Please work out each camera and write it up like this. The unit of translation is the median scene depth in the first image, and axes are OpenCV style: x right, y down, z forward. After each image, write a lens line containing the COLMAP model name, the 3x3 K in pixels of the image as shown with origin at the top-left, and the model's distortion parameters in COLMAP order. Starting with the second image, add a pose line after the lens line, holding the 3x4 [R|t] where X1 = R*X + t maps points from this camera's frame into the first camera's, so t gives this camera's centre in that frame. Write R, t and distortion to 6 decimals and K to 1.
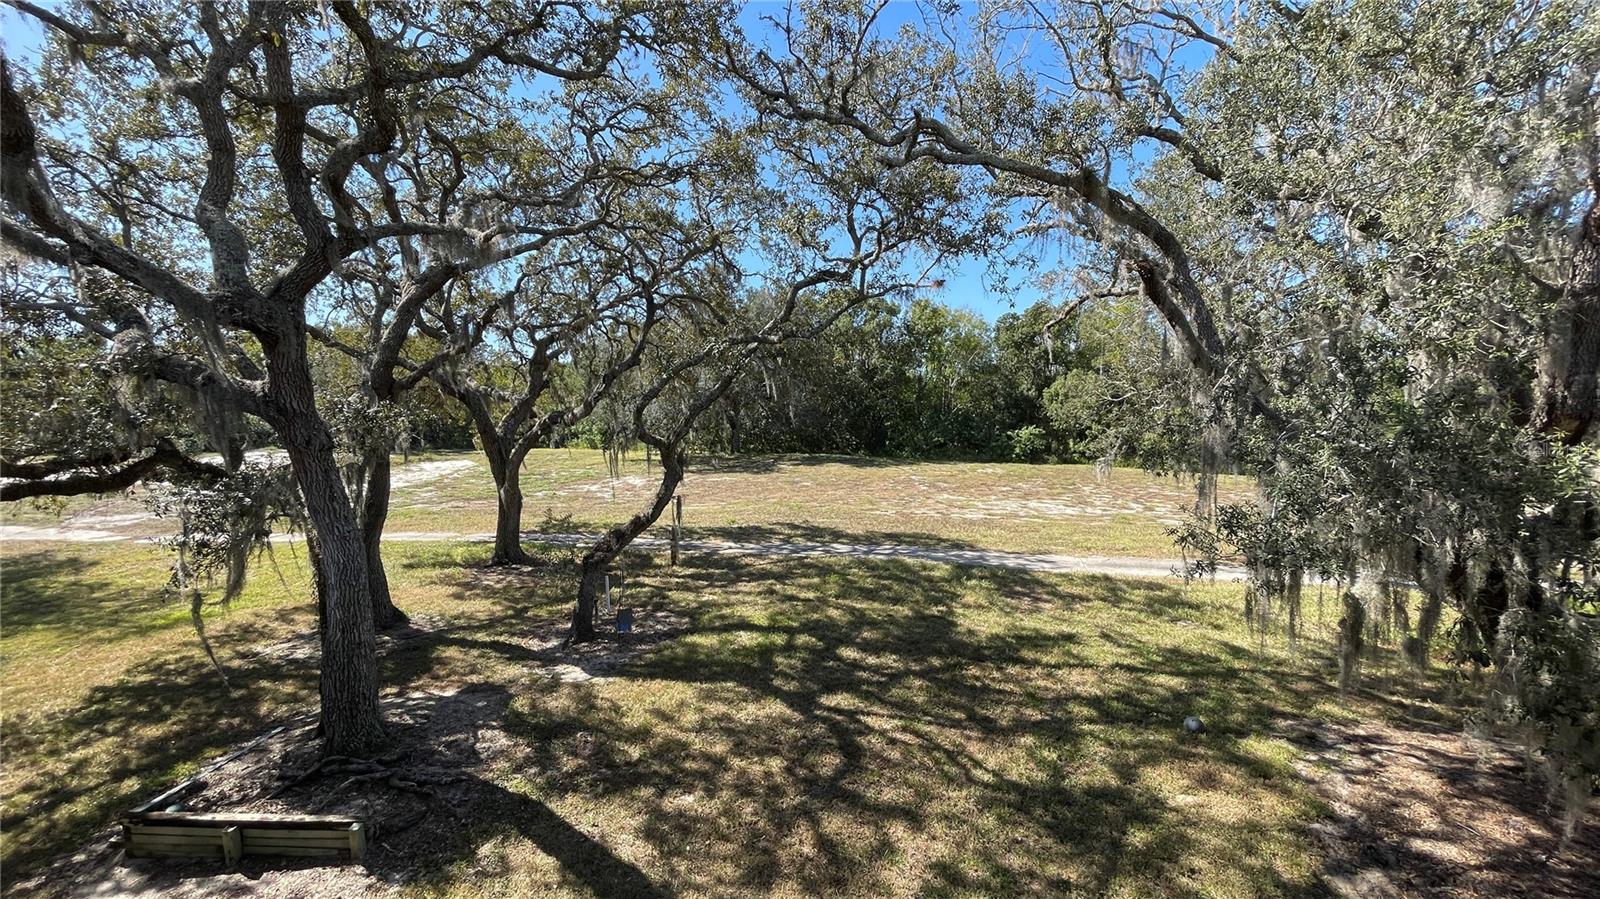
lens RADIAL K [[650.0, 0, 792.5], [0, 650.0, 454.6], [0, 0, 1]] dist [-0.008877, 0.004500]
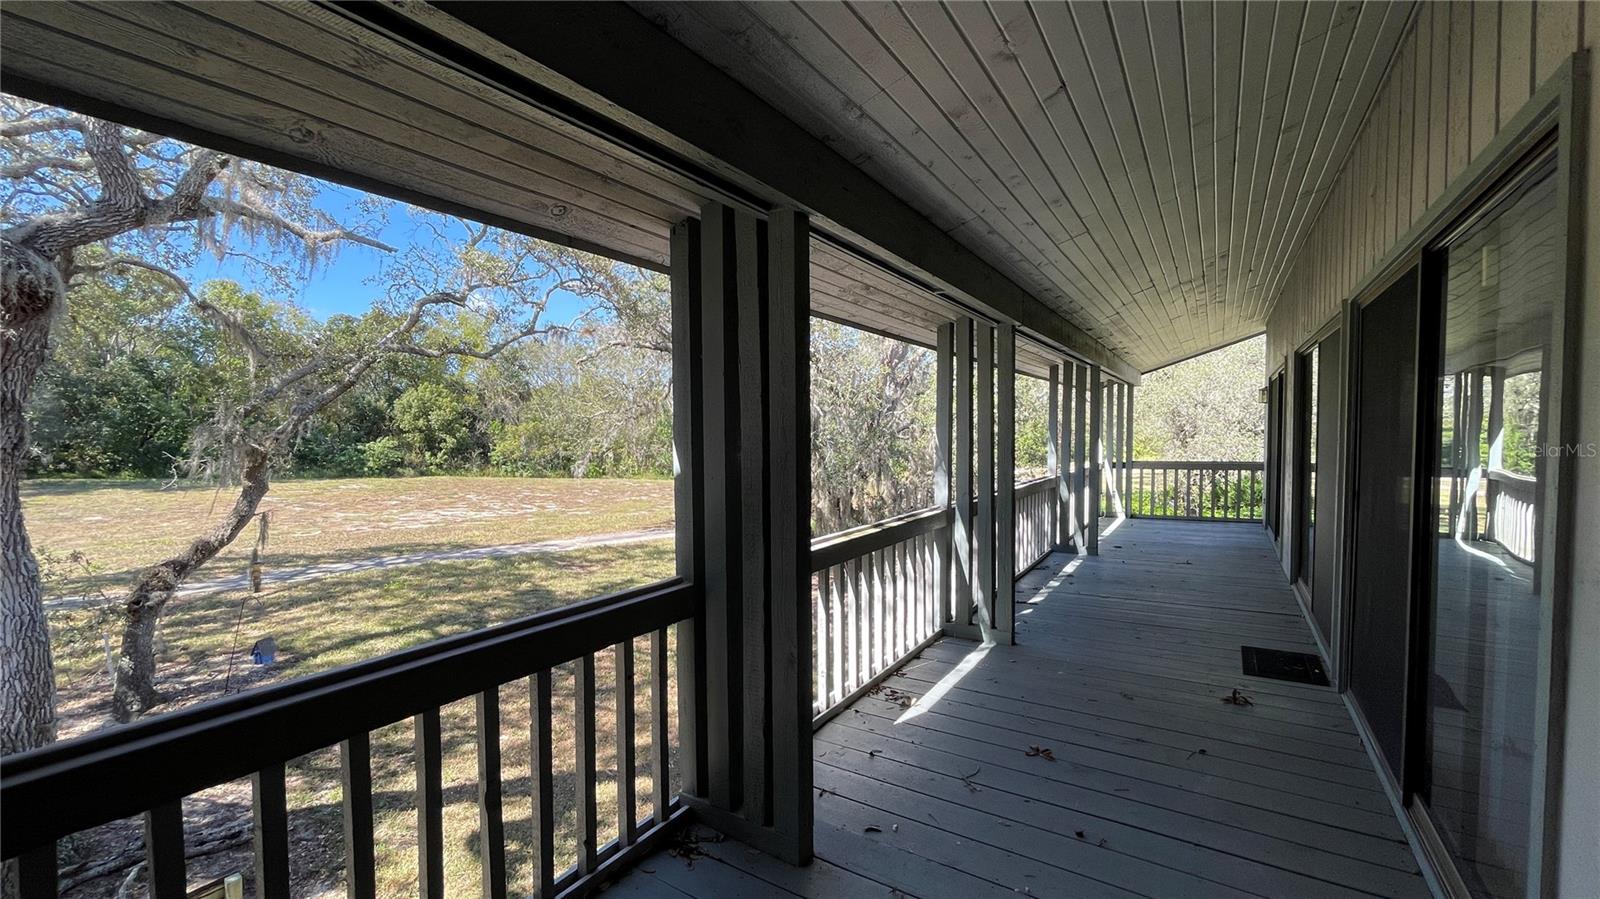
lens RADIAL K [[650.0, 0, 792.5], [0, 650.0, 454.6], [0, 0, 1]] dist [-0.008877, 0.004500]
pose [[0.530254, -0.021488, 0.847567, -0.535162], [0.038848, 0.999245, 0.001029, 0.010284], [-0.846949, 0.032381, 0.530688, -0.078532]]
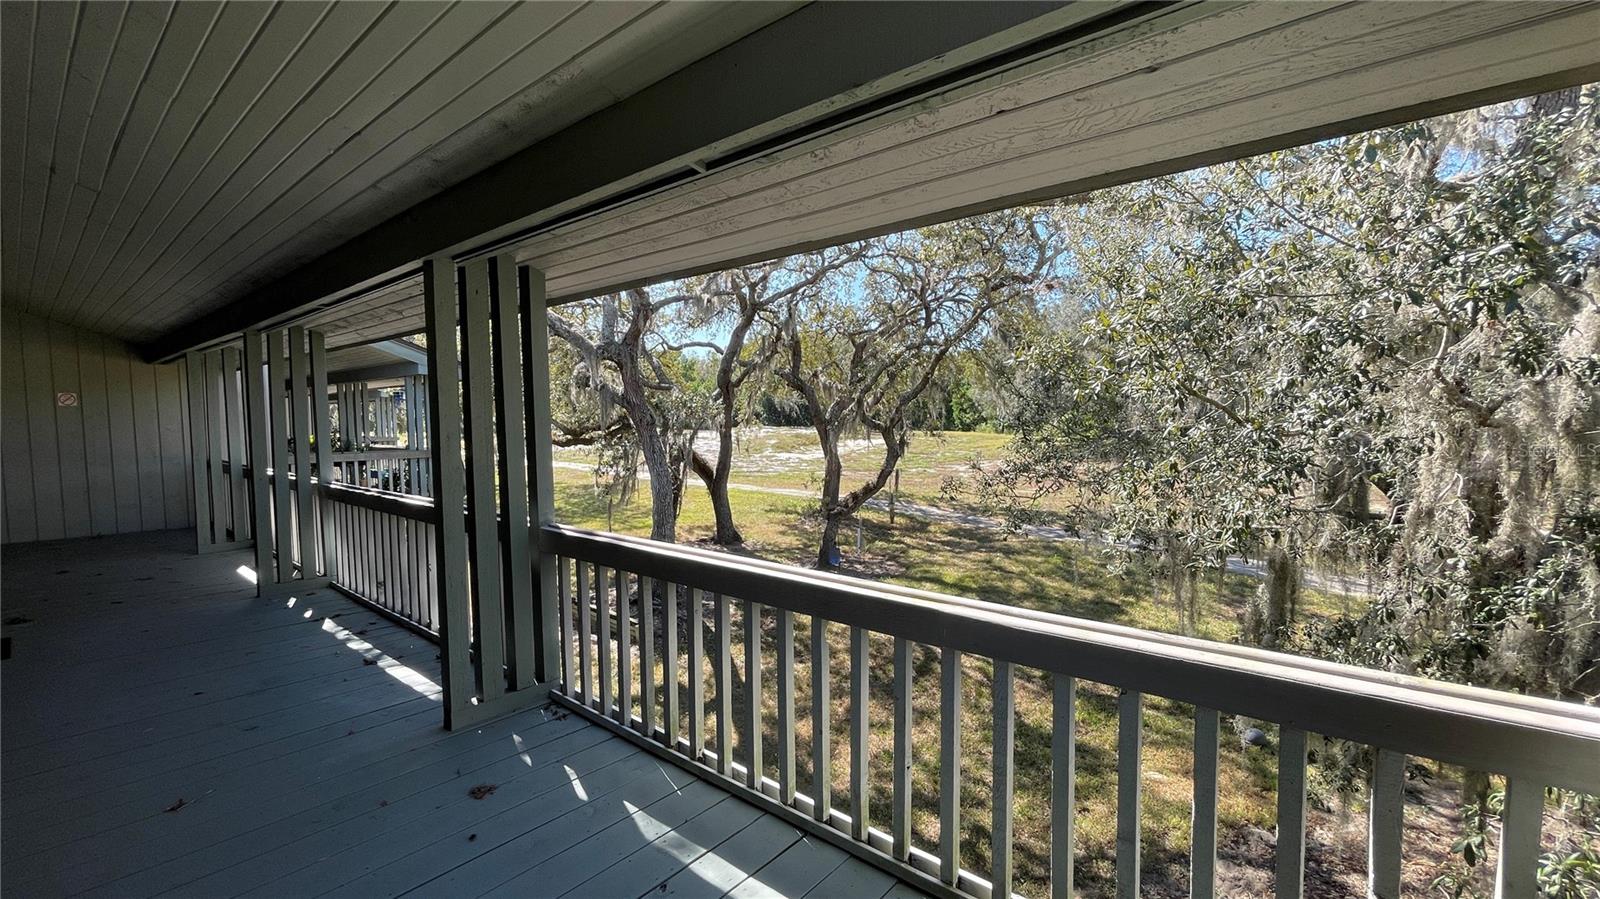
lens RADIAL K [[650.0, 0, 792.5], [0, 650.0, 454.6], [0, 0, 1]] dist [-0.008877, 0.004500]
pose [[0.784502, 0.051058, -0.618021, 0.434260], [-0.035918, 0.998673, 0.036911, -0.003096], [0.619086, -0.006759, 0.785294, -0.106240]]
